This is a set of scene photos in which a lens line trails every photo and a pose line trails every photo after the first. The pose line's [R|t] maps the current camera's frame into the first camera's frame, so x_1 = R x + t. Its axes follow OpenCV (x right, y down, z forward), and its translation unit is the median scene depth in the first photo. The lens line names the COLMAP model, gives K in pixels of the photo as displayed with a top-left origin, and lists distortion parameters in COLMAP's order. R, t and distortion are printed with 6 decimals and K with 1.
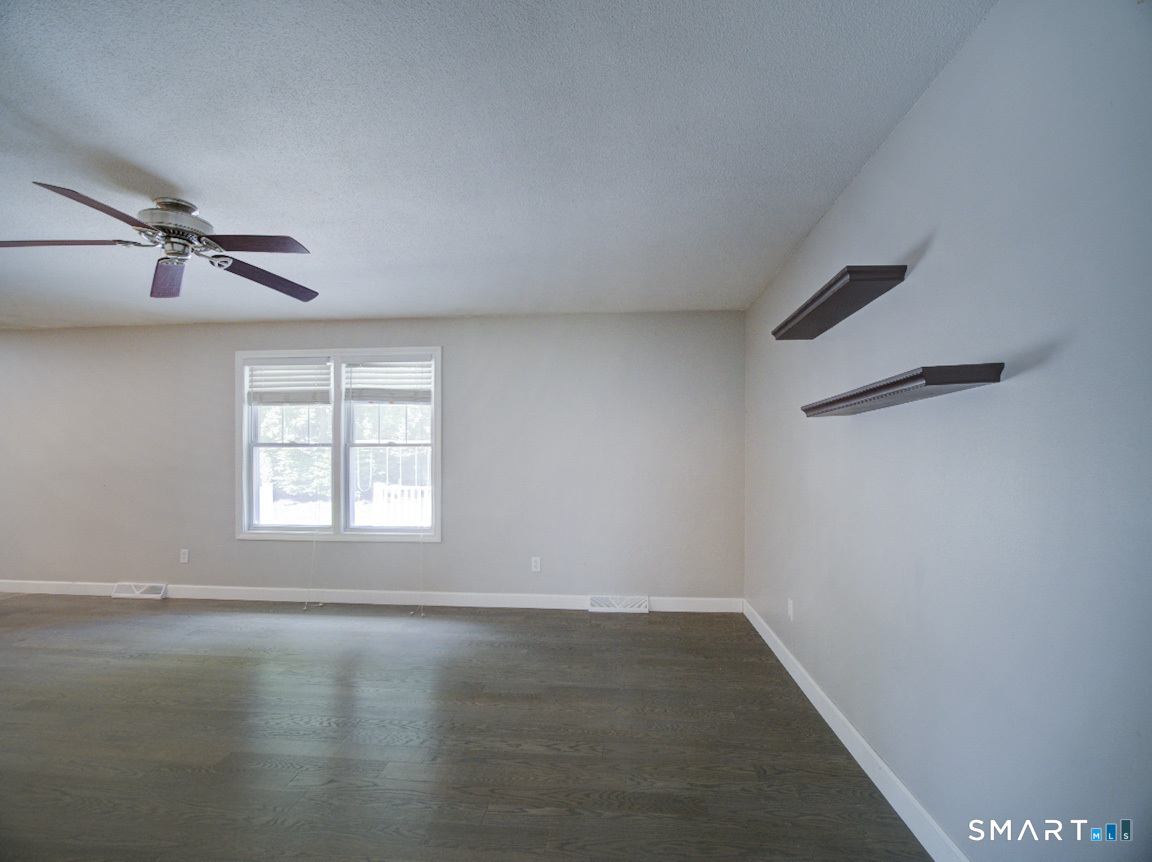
lens RADIAL K [[524.1, 0, 577.6], [0, 524.1, 456.2], [0, 0, 1]] dist [-0.025140, -0.000044]
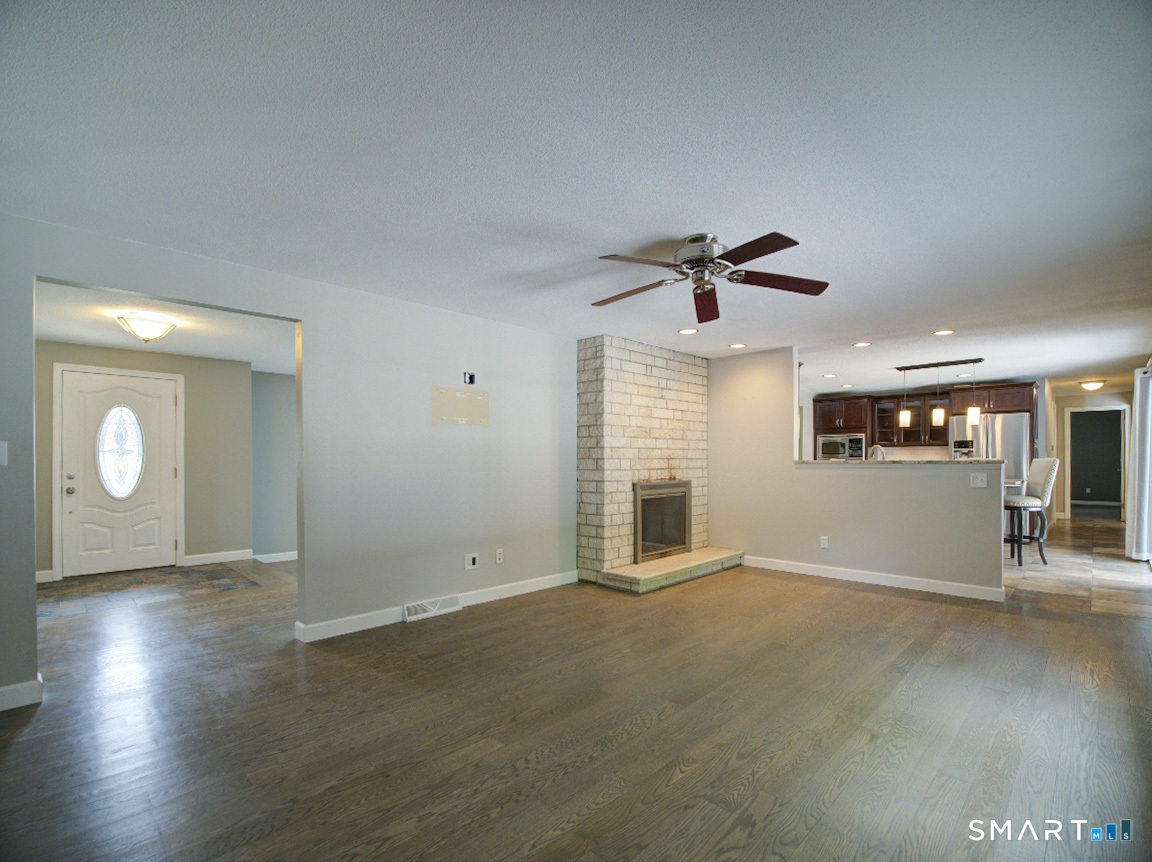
lens RADIAL K [[524.1, 0, 577.6], [0, 524.1, 456.2], [0, 0, 1]] dist [-0.025140, -0.000044]
pose [[-0.625919, -0.002468, -0.779884, 0.347486], [0.003454, 0.999976, -0.005936, 0.011904], [0.779881, -0.006409, -0.625896, 1.673330]]
